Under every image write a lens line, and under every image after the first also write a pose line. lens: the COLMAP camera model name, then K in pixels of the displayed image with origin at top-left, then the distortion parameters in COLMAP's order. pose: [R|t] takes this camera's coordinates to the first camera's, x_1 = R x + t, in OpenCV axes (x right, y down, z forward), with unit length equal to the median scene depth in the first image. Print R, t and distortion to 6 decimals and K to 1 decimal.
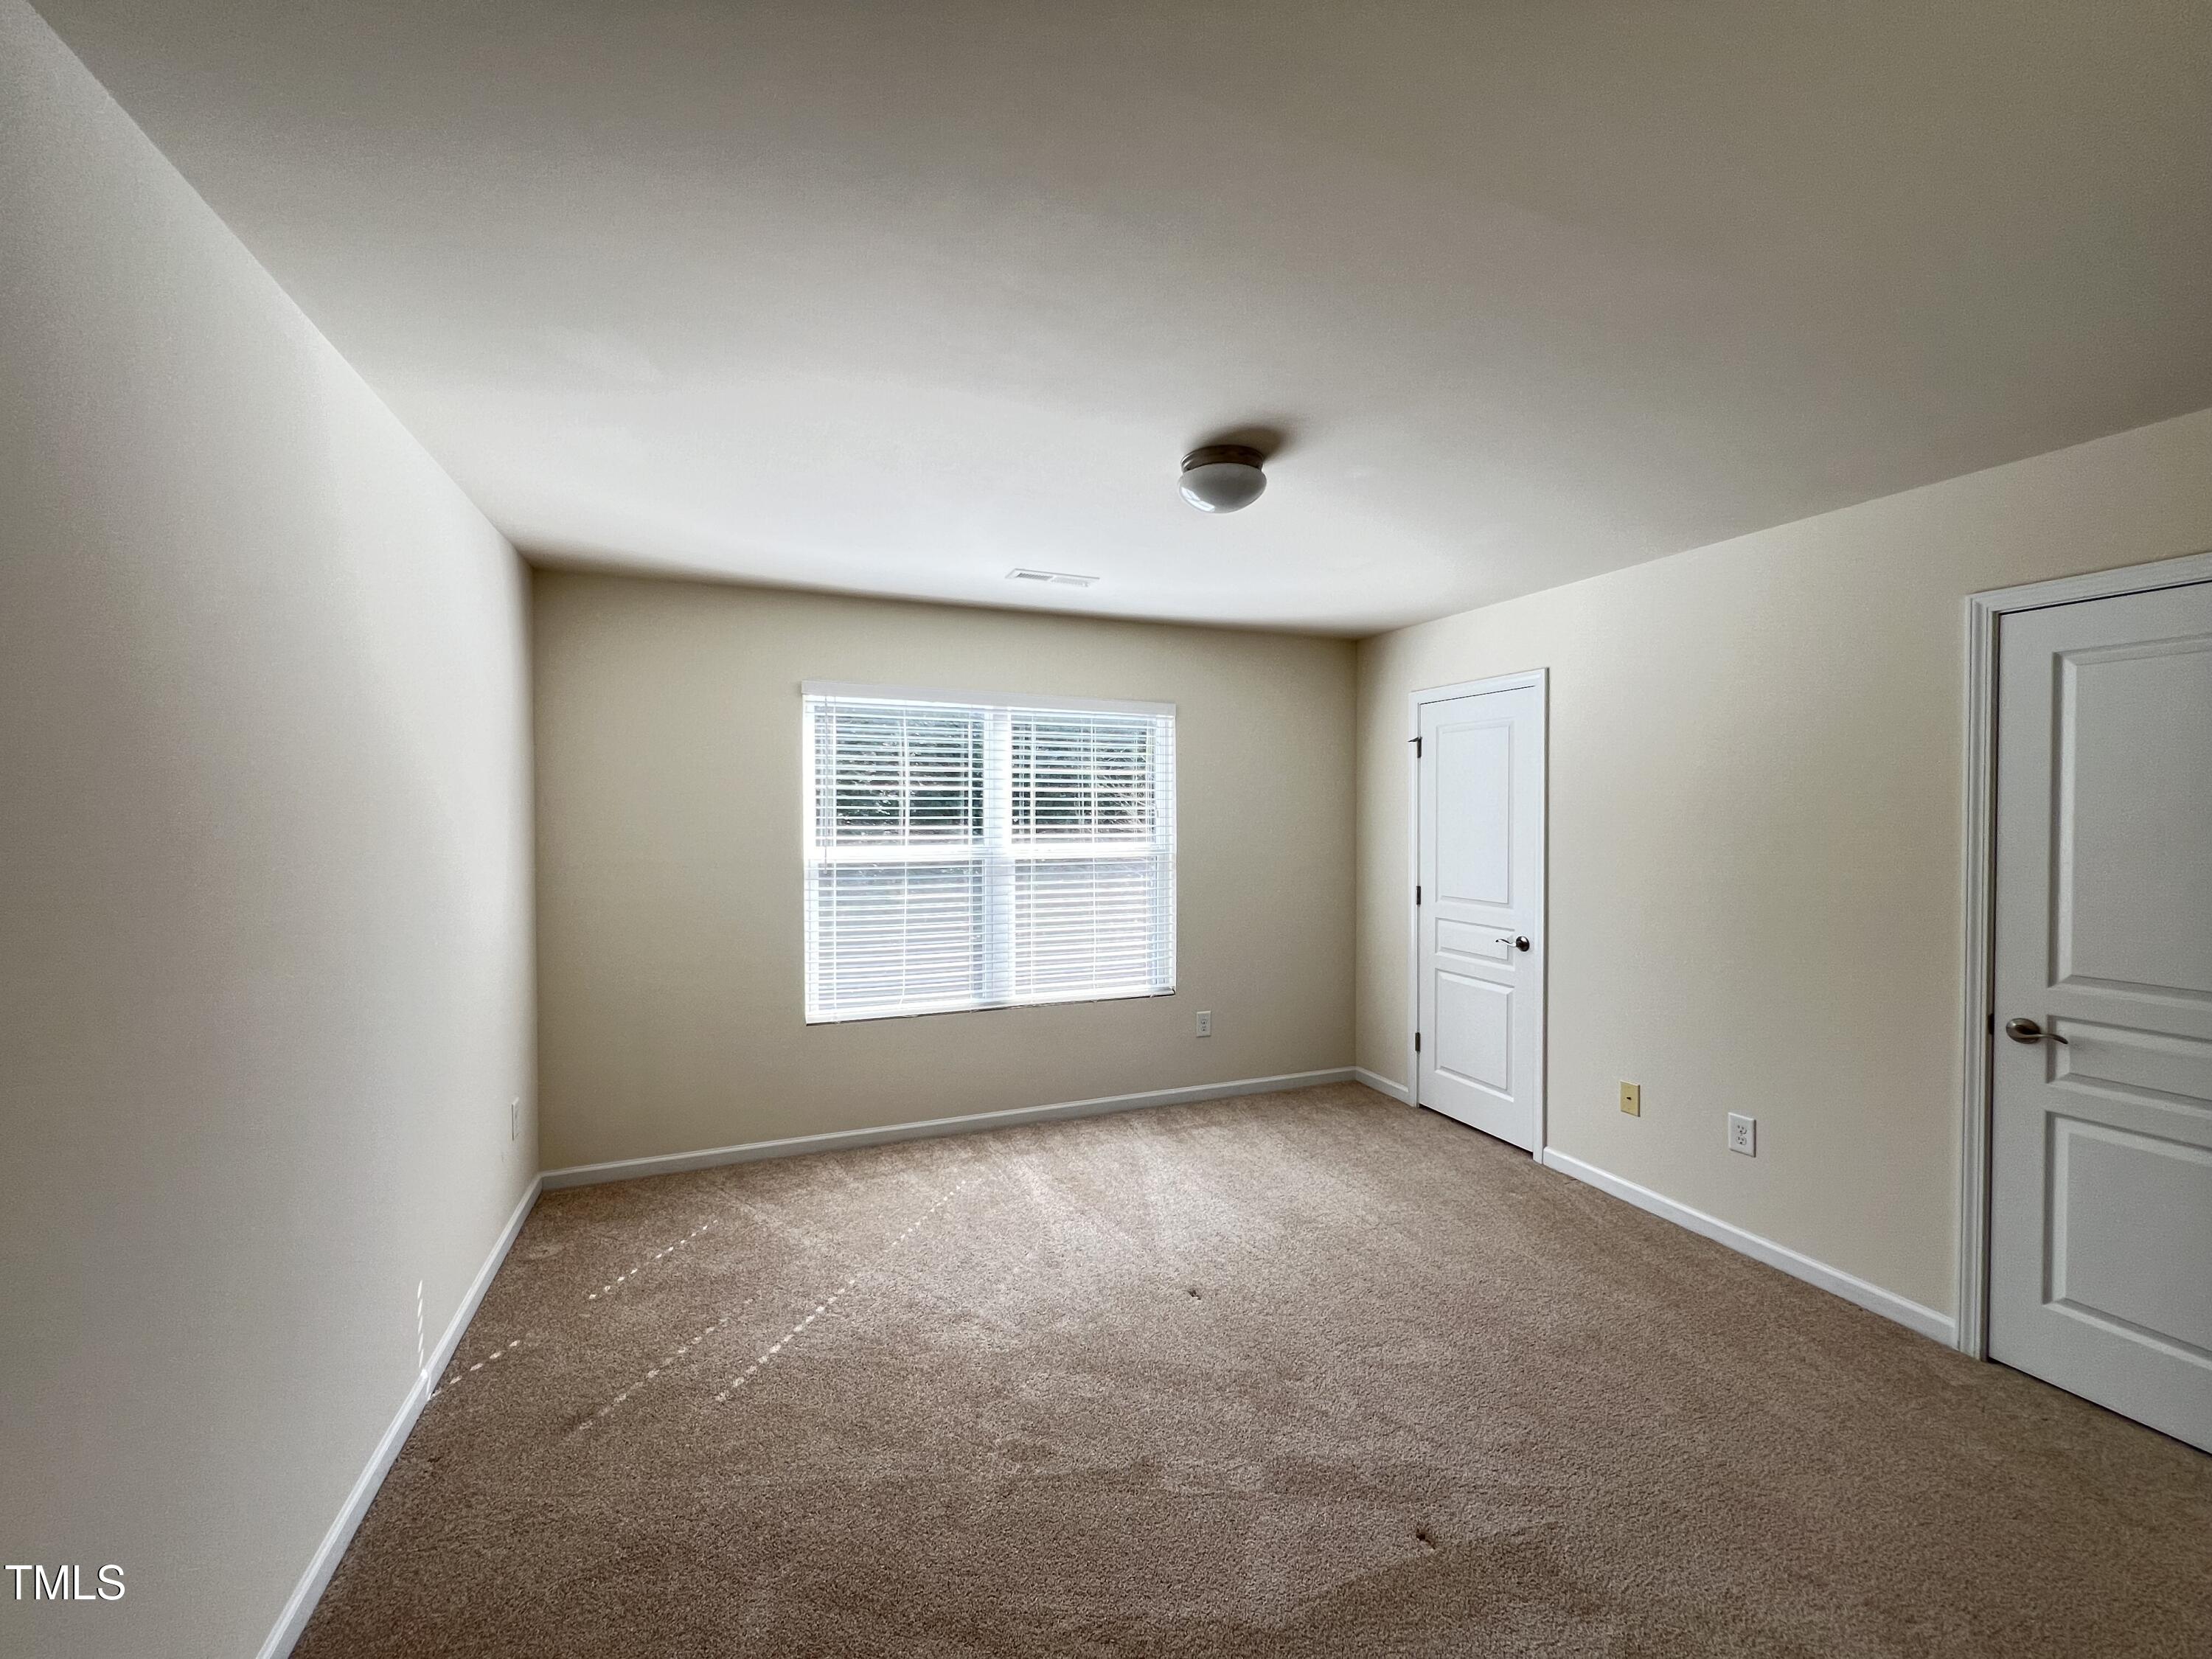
lens RADIAL K [[890.0, 0, 1094.2], [0, 890.0, 828.2], [0, 0, 1]] dist [0.000129, 0.001820]
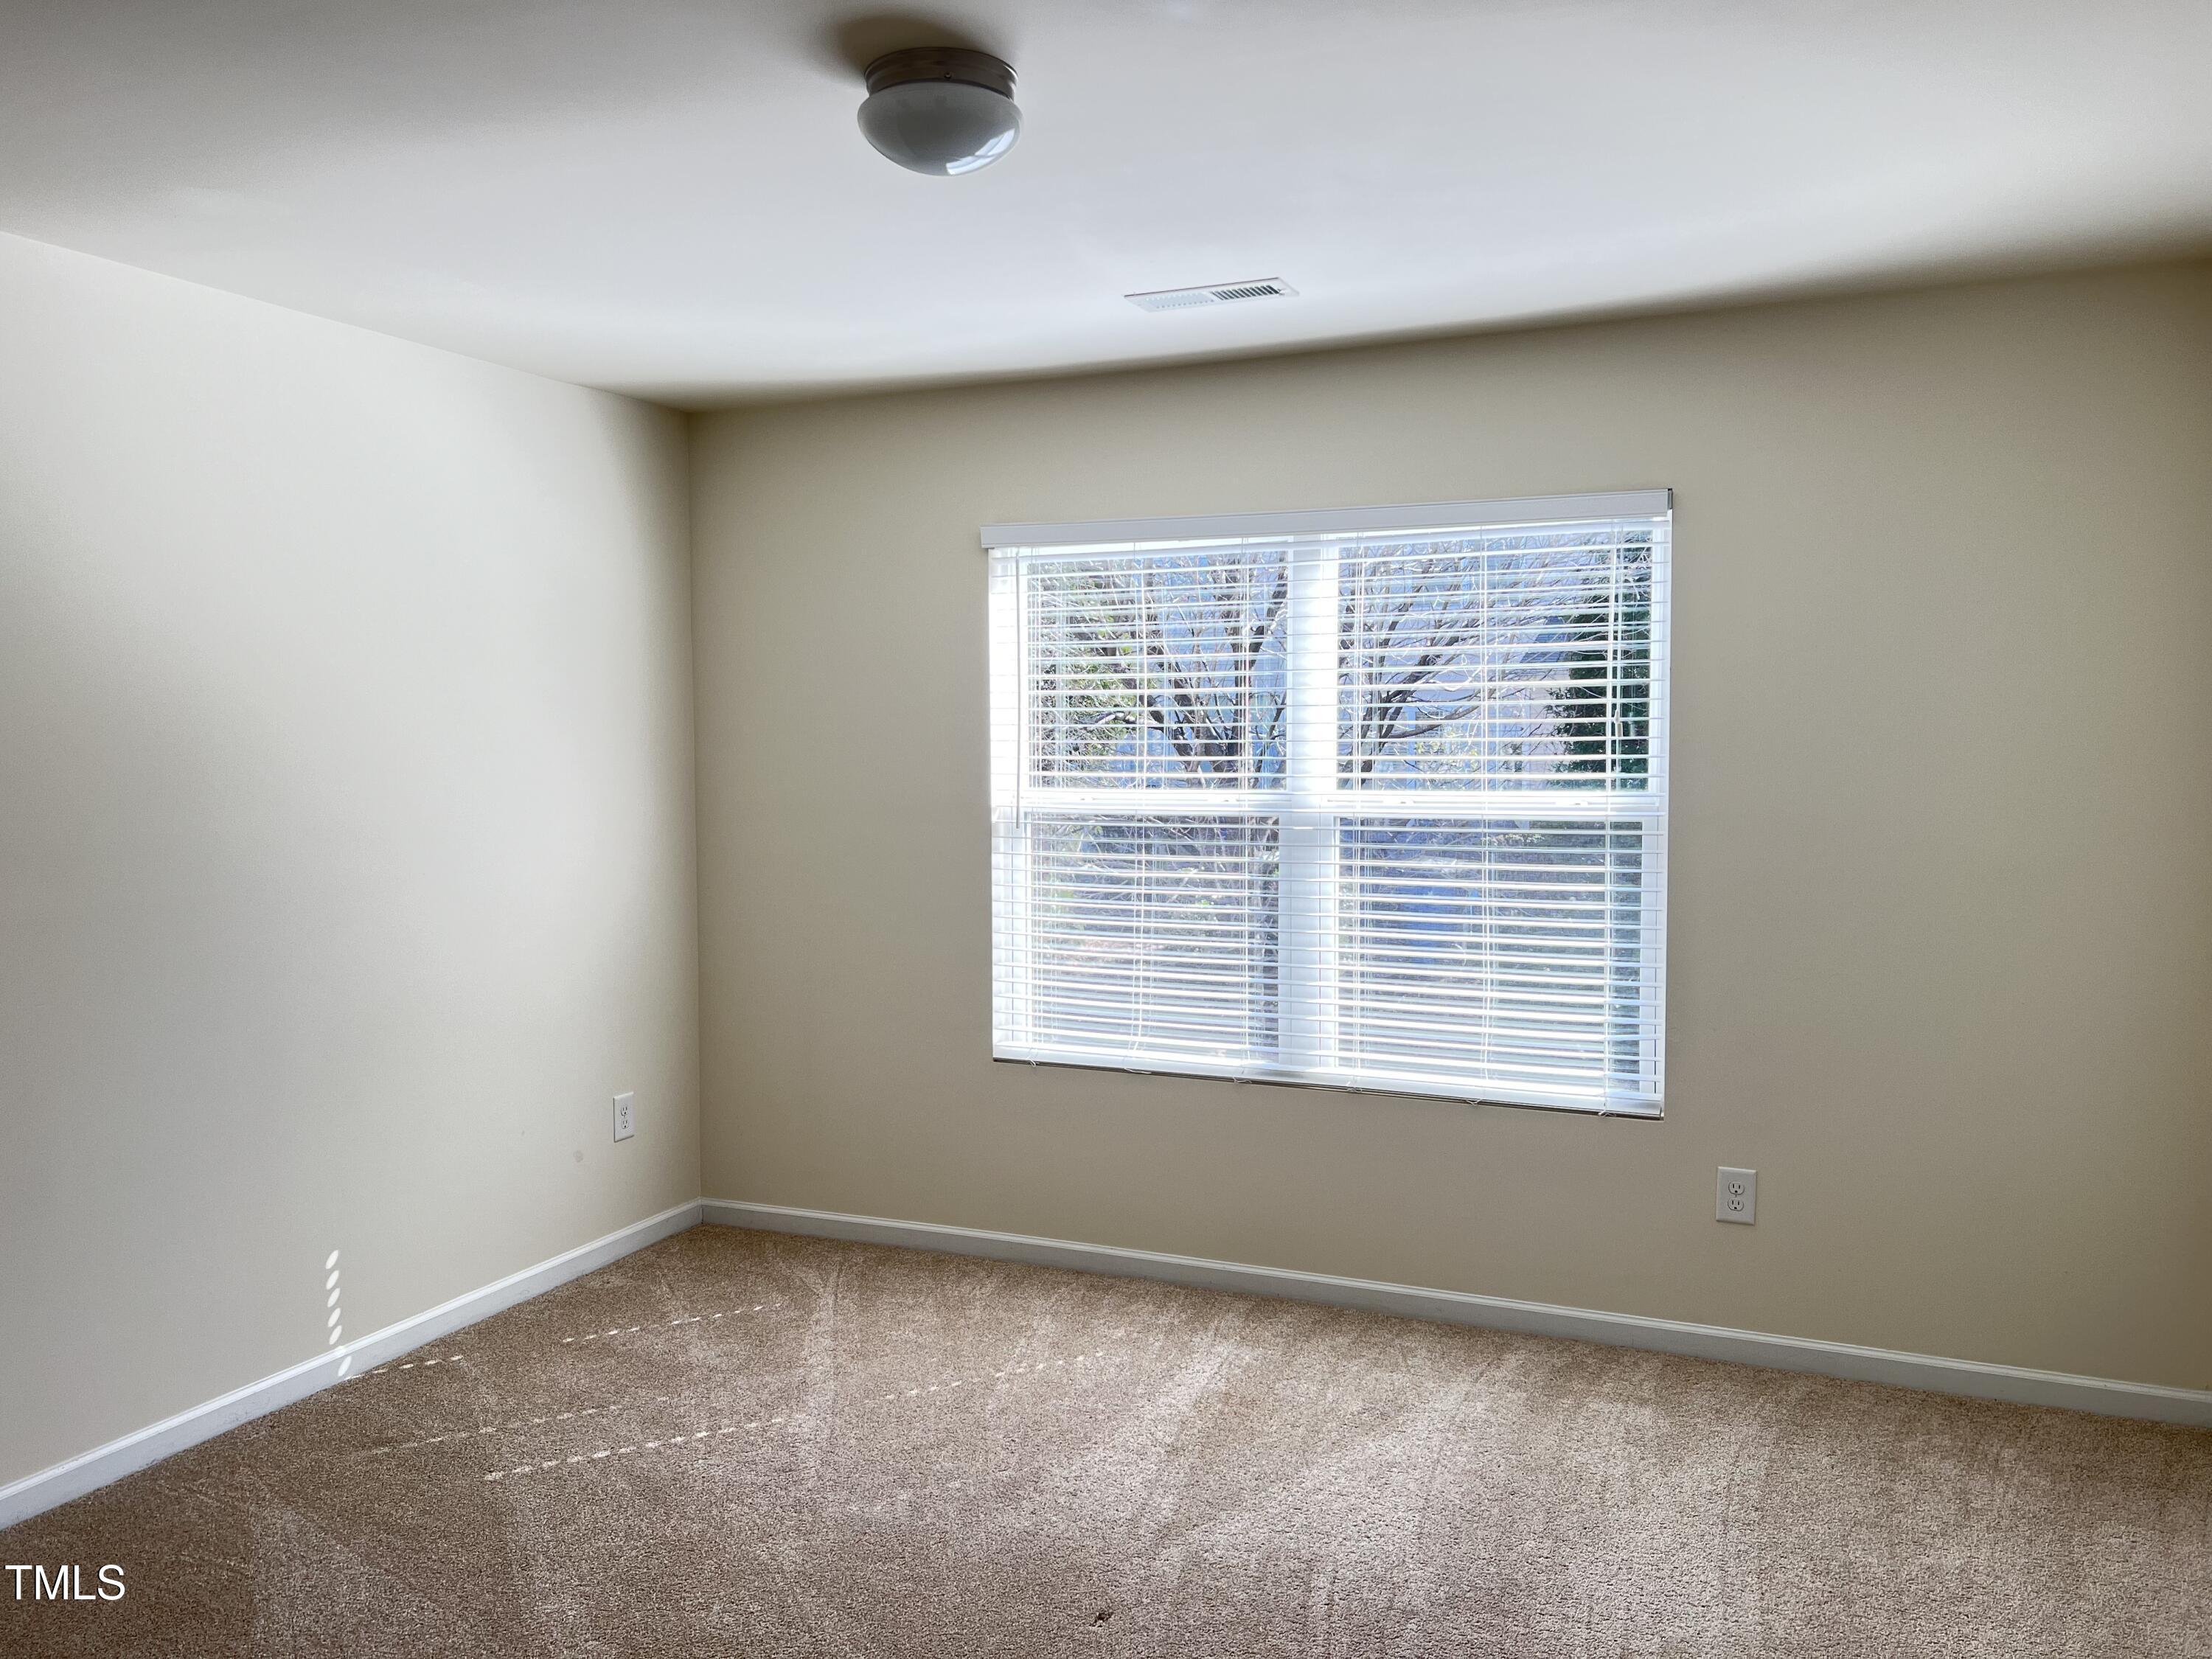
lens RADIAL K [[1668.9, 0, 1095.9], [0, 1668.9, 816.0], [0, 0, 1]] dist [0.059514, -0.046628]
pose [[0.701517, 0.029432, -0.712045, 0.571404], [-0.006979, 0.999383, 0.034433, 0.000465], [0.712619, -0.019186, 0.701289, 0.196304]]
